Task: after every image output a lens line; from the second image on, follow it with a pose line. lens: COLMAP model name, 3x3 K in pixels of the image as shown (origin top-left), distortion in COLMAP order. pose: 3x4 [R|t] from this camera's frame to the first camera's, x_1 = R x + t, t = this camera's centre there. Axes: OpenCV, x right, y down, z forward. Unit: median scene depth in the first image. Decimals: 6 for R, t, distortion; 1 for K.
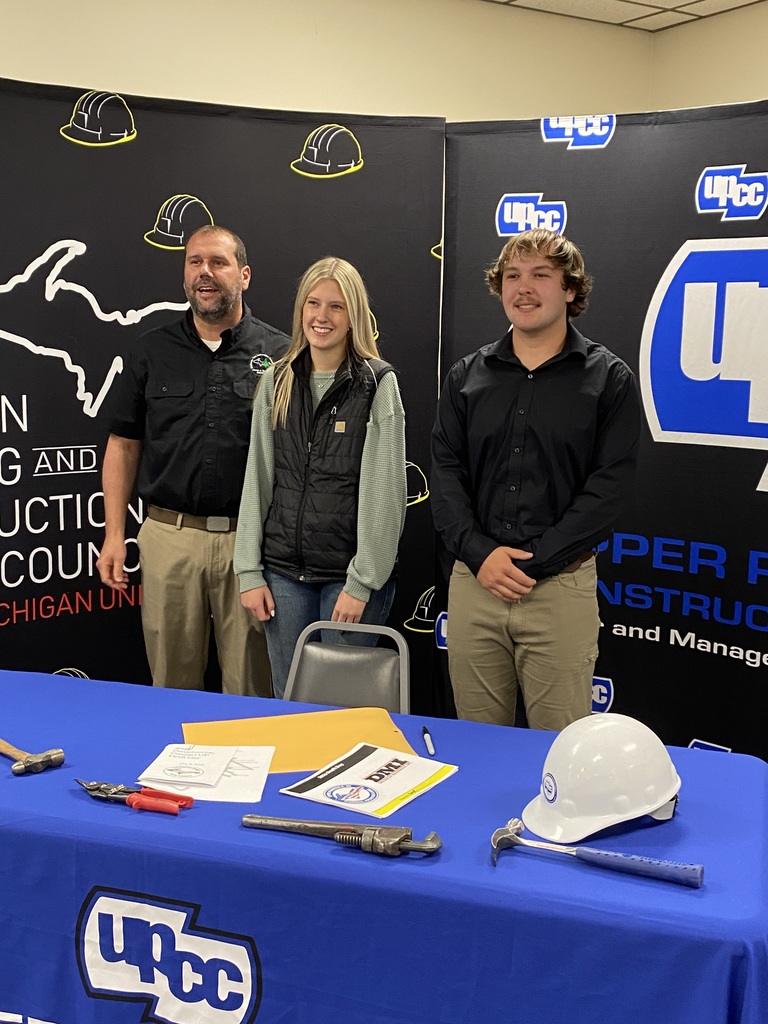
lens RADIAL K [[1221.0, 0, 382.4], [0, 1221.0, 506.1], [0, 0, 1]] dist [-0.000271, 0.000000]
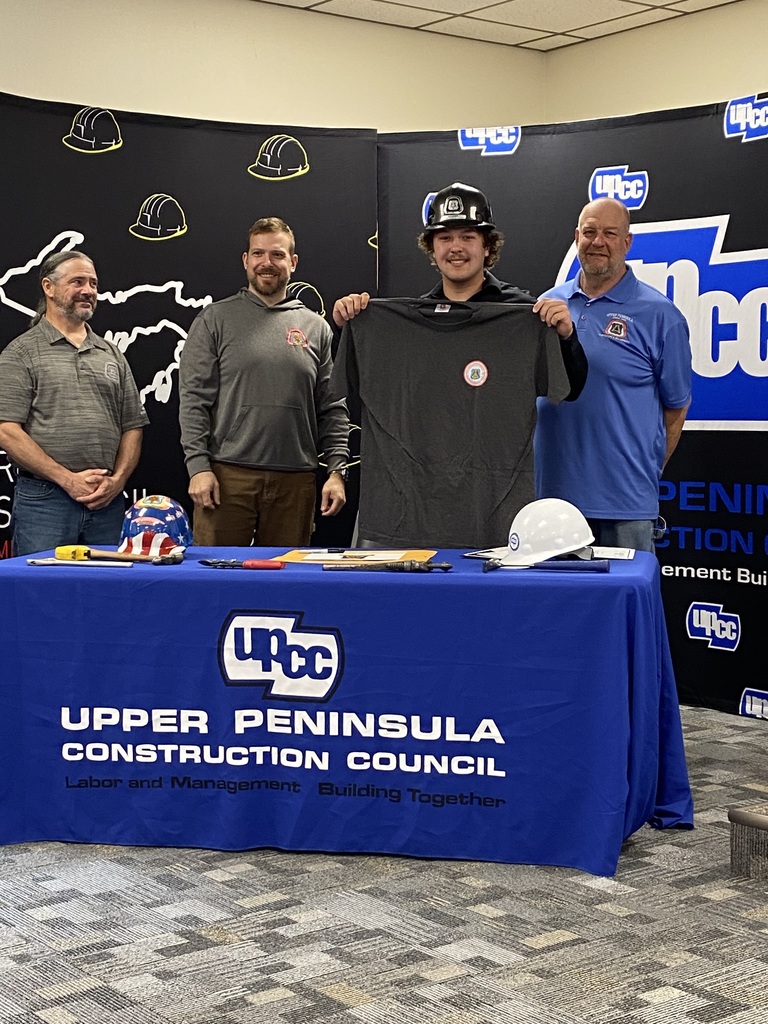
lens RADIAL K [[1604.1, 0, 385.9], [0, 1604.1, 516.5], [0, 0, 1]] dist [0.016614, 0.000000]
pose [[0.993080, -0.028799, 0.113857, -0.136841], [0.036887, 0.996894, -0.069577, 0.173497], [-0.111499, 0.073295, 0.991058, -0.542617]]
